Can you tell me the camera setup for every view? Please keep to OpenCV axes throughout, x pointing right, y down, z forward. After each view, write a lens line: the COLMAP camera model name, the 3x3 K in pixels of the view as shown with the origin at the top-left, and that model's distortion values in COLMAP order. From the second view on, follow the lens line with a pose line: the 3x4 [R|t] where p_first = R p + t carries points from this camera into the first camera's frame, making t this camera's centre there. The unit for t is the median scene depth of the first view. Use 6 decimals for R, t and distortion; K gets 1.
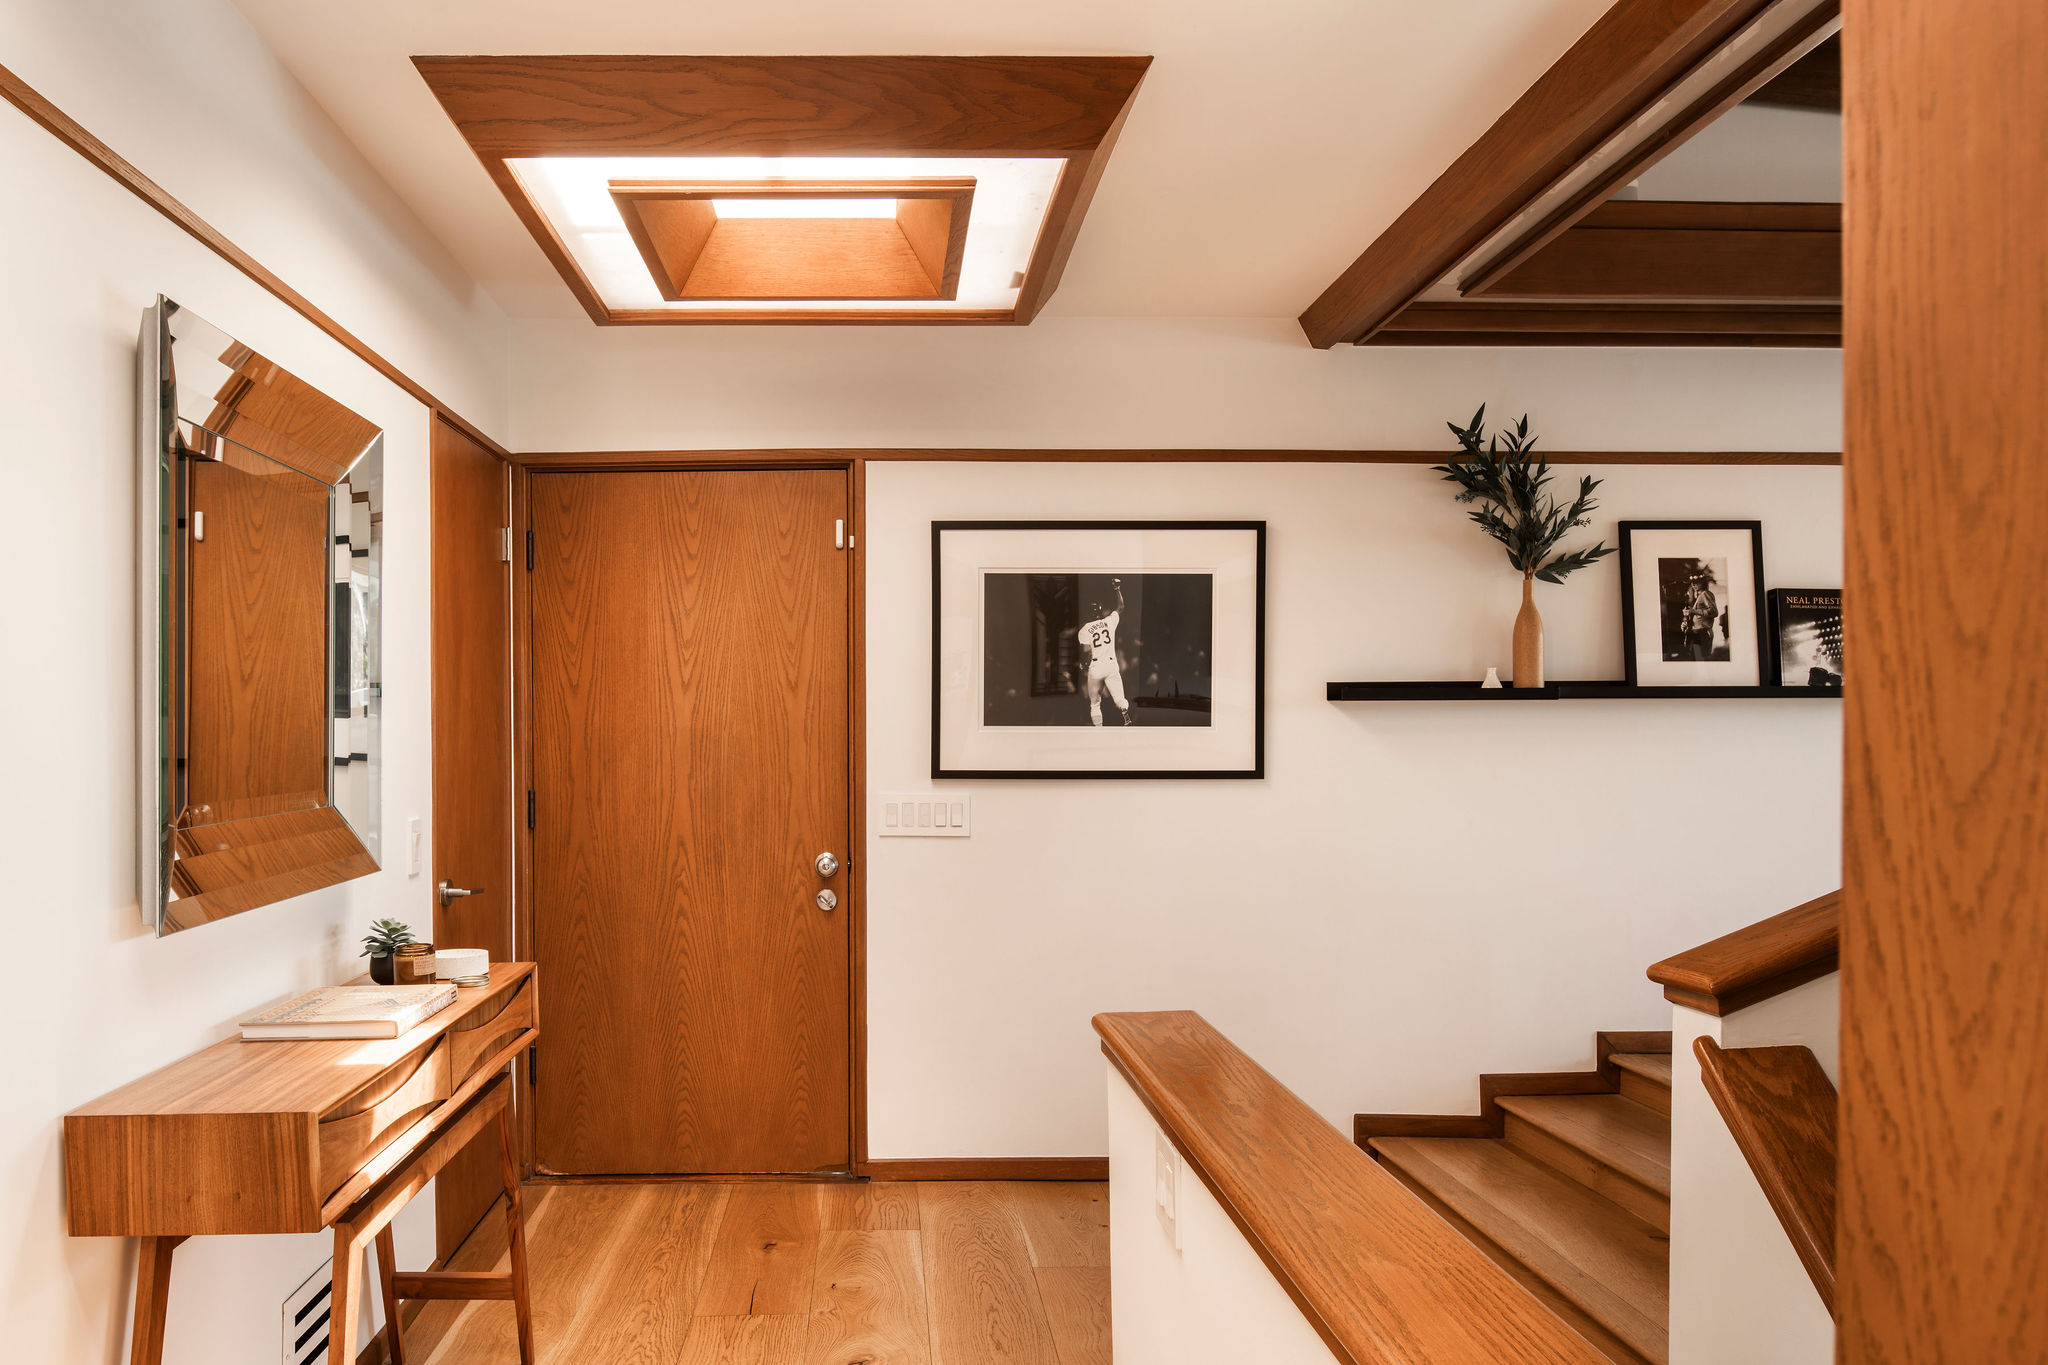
lens RADIAL K [[1428.9, 0, 1024.0], [0, 1428.9, 682.5], [0, 0, 1]] dist [-0.031246, 0.000450]
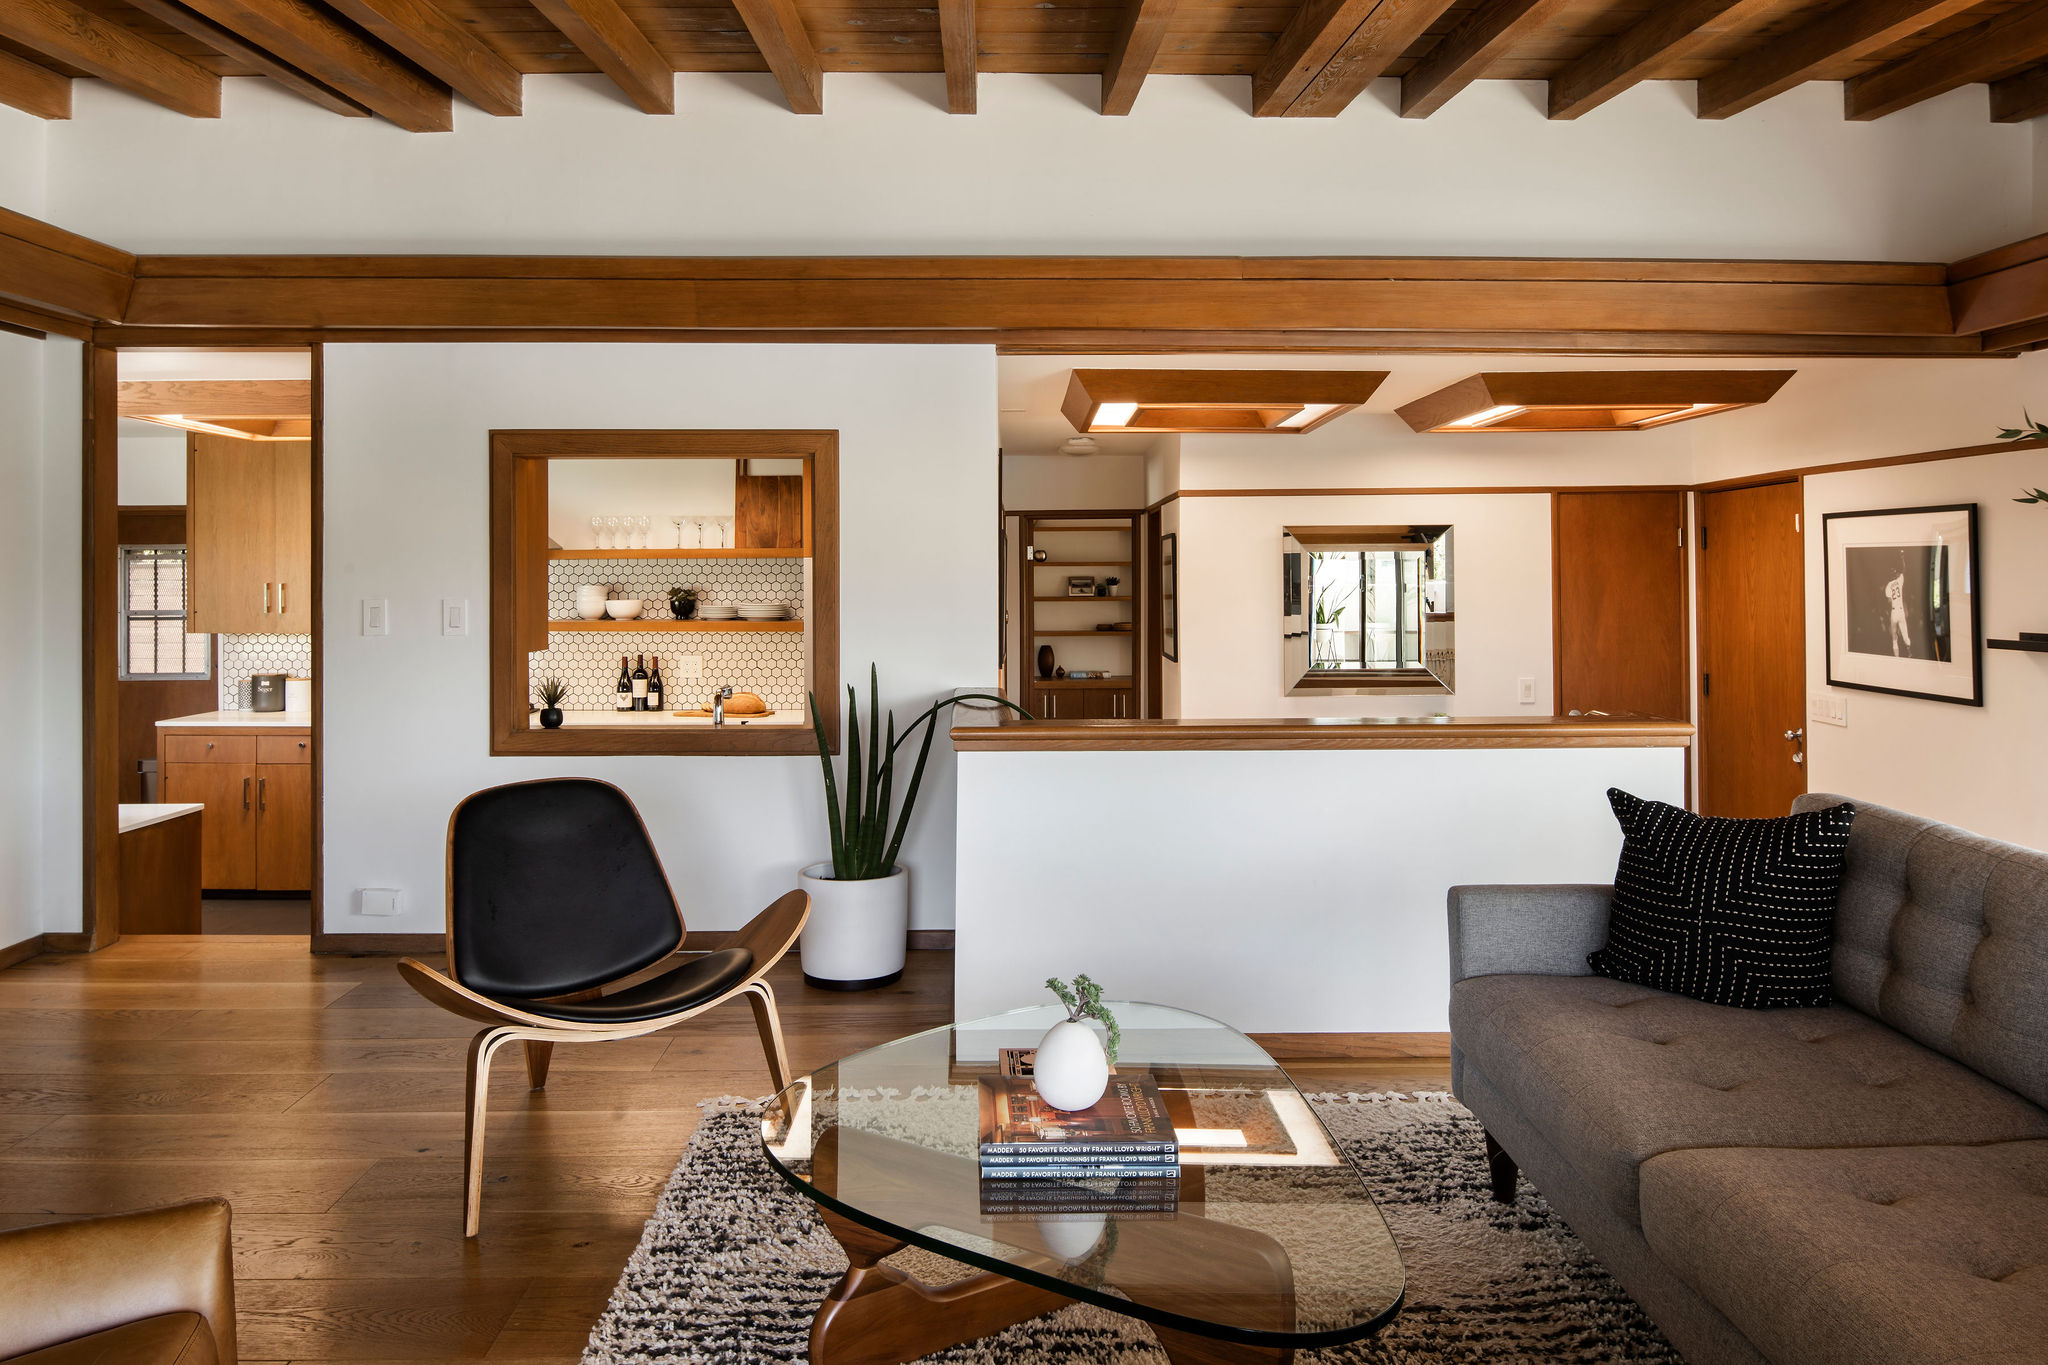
lens RADIAL K [[1428.9, 0, 1024.0], [0, 1428.9, 682.5], [0, 0, 1]] dist [-0.031246, 0.000450]
pose [[0.004810, 0.078684, -0.996888, 1.411006], [-0.003320, 0.996895, 0.078668, -0.049468], [0.999983, 0.002931, 0.005056, 0.151207]]
